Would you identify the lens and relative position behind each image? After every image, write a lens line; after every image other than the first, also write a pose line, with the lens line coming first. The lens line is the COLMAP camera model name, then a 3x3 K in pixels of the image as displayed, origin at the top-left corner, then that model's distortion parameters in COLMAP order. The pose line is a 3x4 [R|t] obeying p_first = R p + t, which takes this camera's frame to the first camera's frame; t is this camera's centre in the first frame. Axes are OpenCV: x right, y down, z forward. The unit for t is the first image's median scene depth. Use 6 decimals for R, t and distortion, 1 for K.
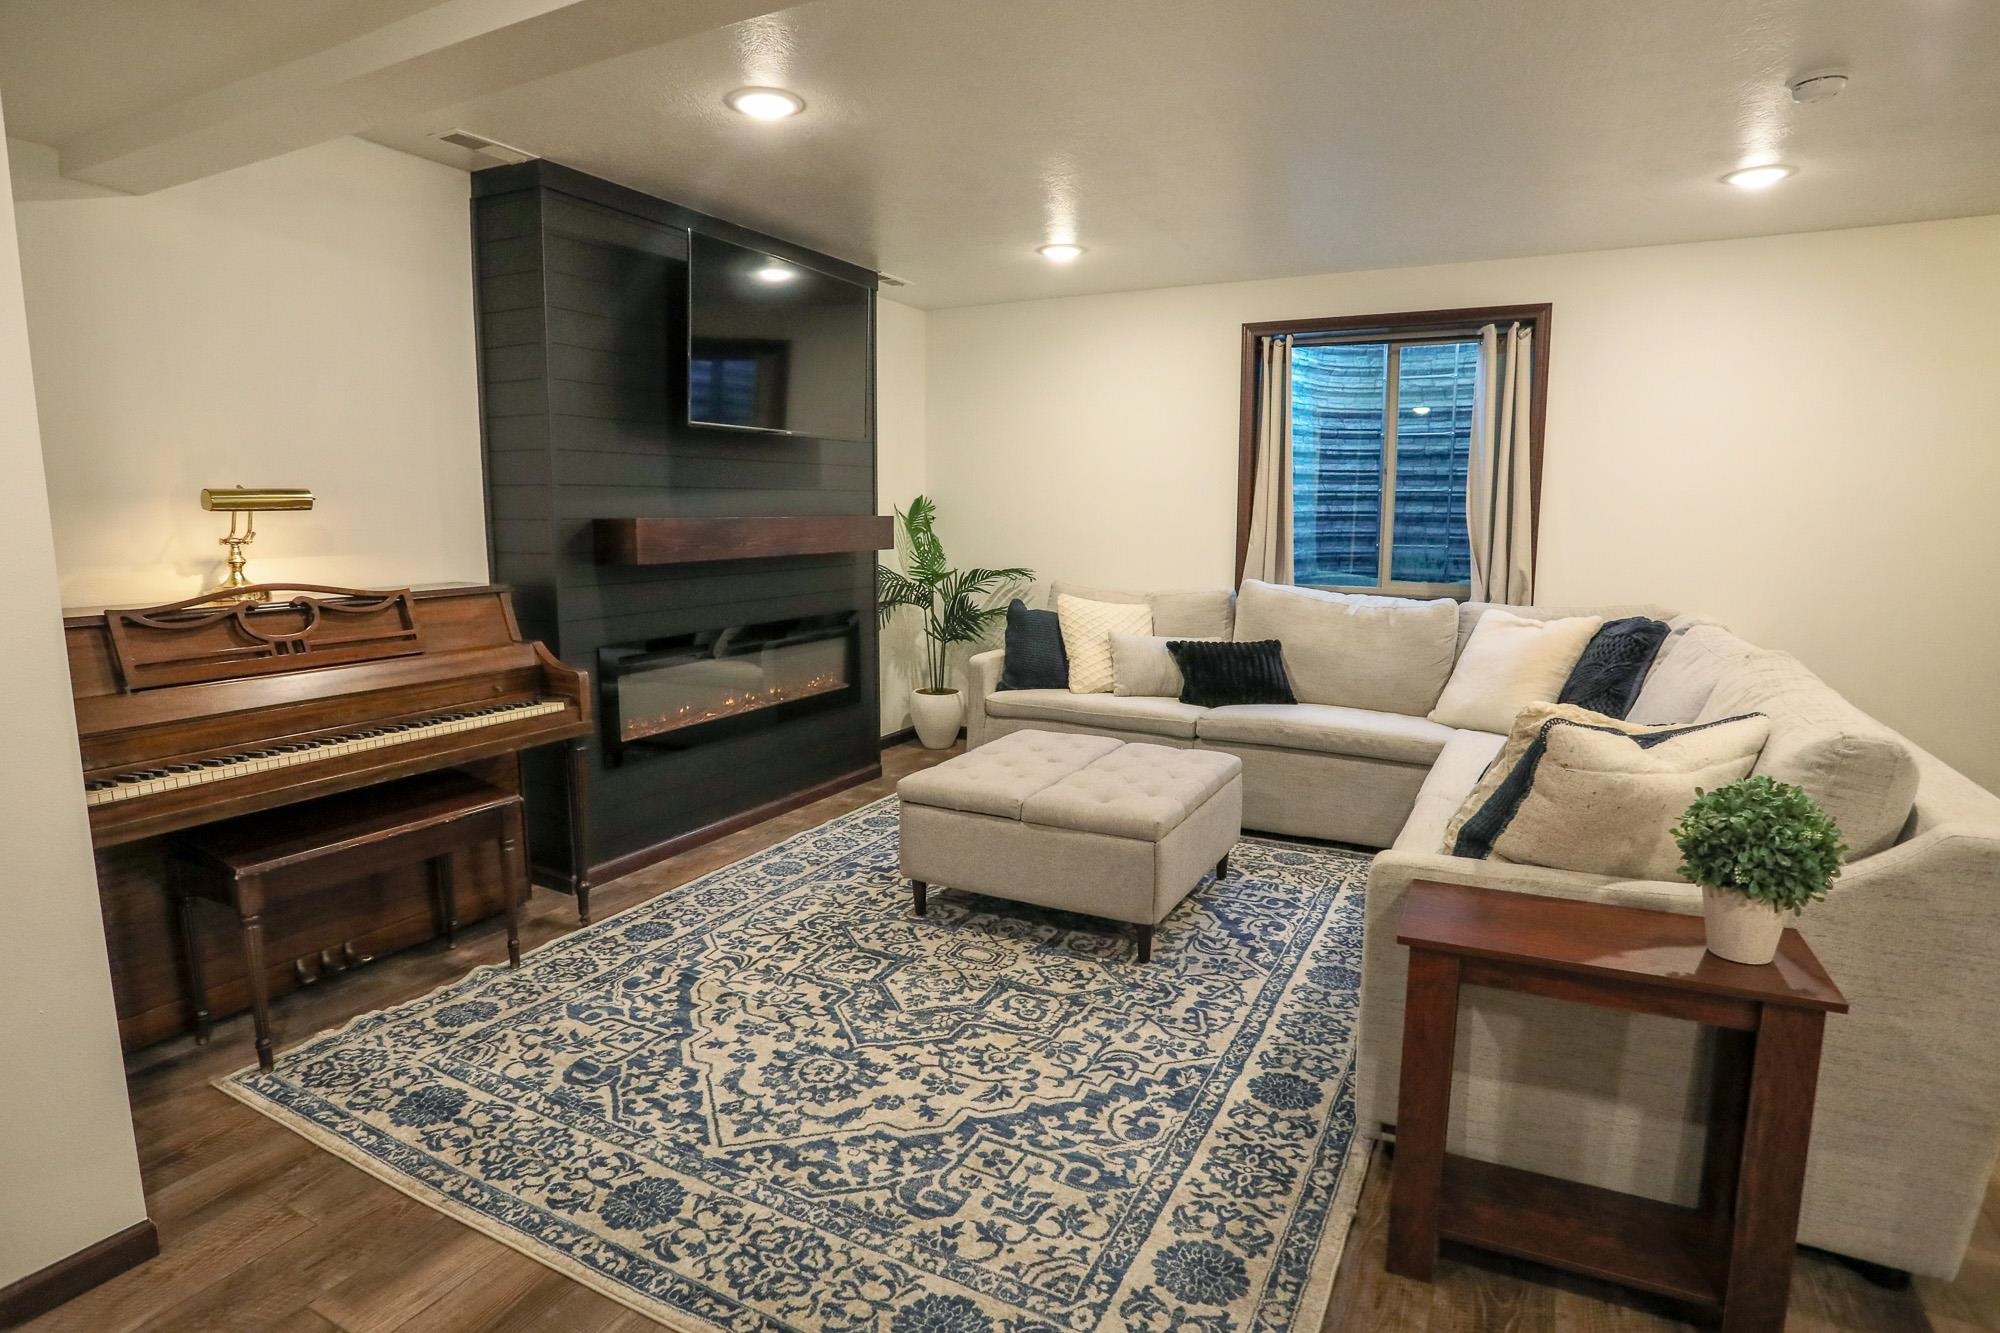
lens RADIAL K [[1069.3, 0, 1000.0], [0, 1069.3, 666.5], [0, 0, 1]] dist [-0.085727, 0.051271]
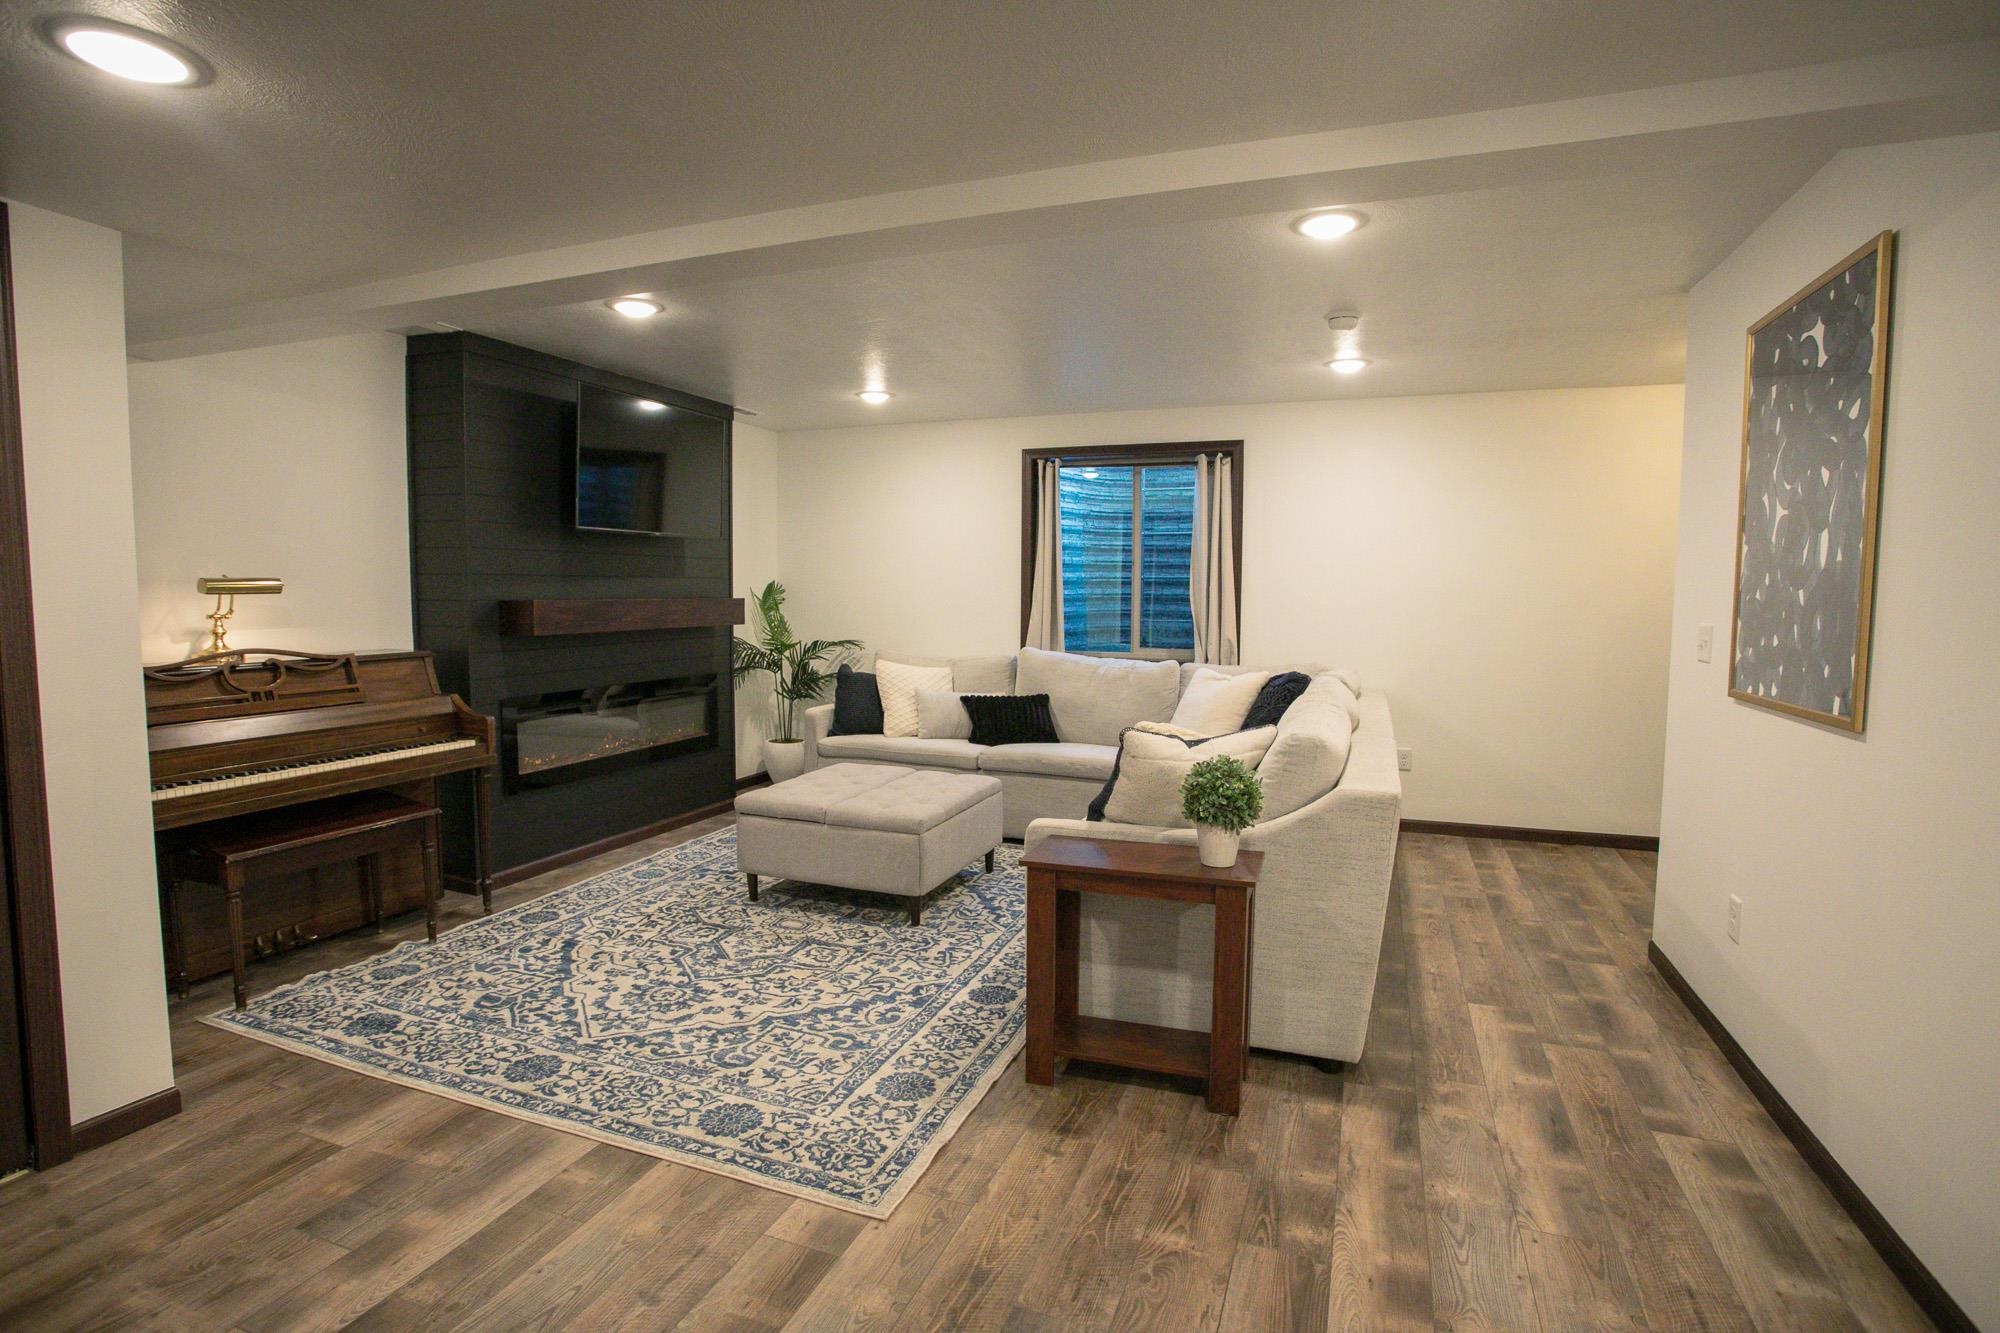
lens RADIAL K [[1002.3, 0, 1000.0], [0, 1002.3, 666.5], [0, 0, 1]] dist [-0.079463, 0.044381]
pose [[0.993231, -0.005103, 0.116046, 0.105958], [0.012977, 0.997655, -0.067197, 0.037899], [-0.115431, 0.068248, 0.990968, -0.331746]]
